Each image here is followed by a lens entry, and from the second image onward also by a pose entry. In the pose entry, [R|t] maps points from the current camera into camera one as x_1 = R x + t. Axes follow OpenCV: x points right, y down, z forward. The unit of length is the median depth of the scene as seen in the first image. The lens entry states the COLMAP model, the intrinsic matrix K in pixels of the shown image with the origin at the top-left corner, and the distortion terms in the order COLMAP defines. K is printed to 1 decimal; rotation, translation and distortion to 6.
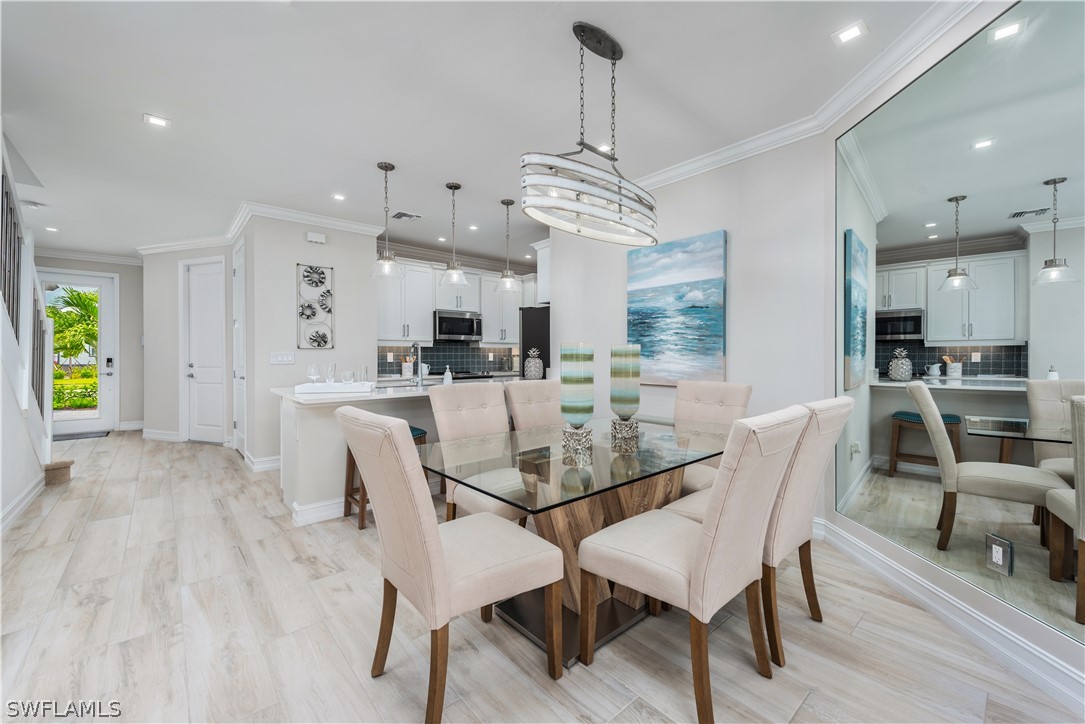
lens RADIAL K [[438.1, 0, 538.1], [0, 438.1, 352.7], [0, 0, 1]] dist [0.018351, -0.003955]
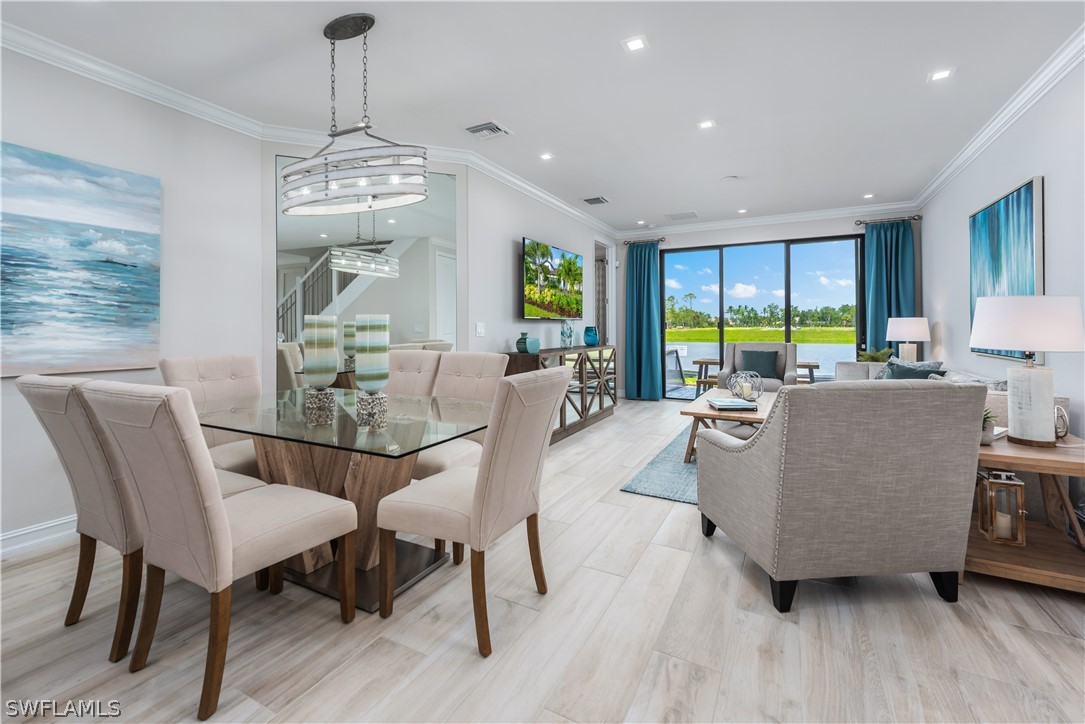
lens RADIAL K [[438.1, 0, 558.5], [0, 438.1, 326.7], [0, 0, 1]] dist [0.018351, -0.003955]
pose [[-0.370577, -0.001427, 0.928801, -0.582751], [-0.004184, 0.999991, -0.000133, 0.002116], [-0.928792, -0.003935, -0.370580, 0.532412]]
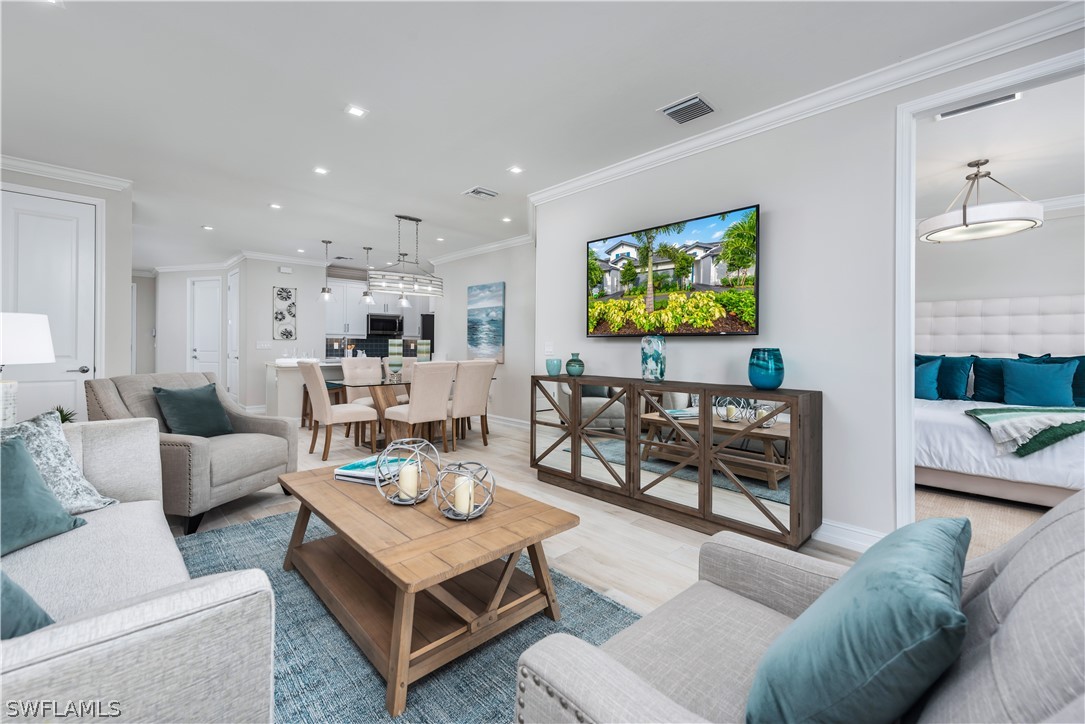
lens RADIAL K [[438.1, 0, 535.8], [0, 438.1, 345.6], [0, 0, 1]] dist [0.018351, -0.003955]
pose [[0.998059, 0.009120, 0.061601, 0.395737], [-0.009369, 0.999949, 0.003761, -0.002706], [-0.061563, -0.004331, 0.998094, -0.843805]]
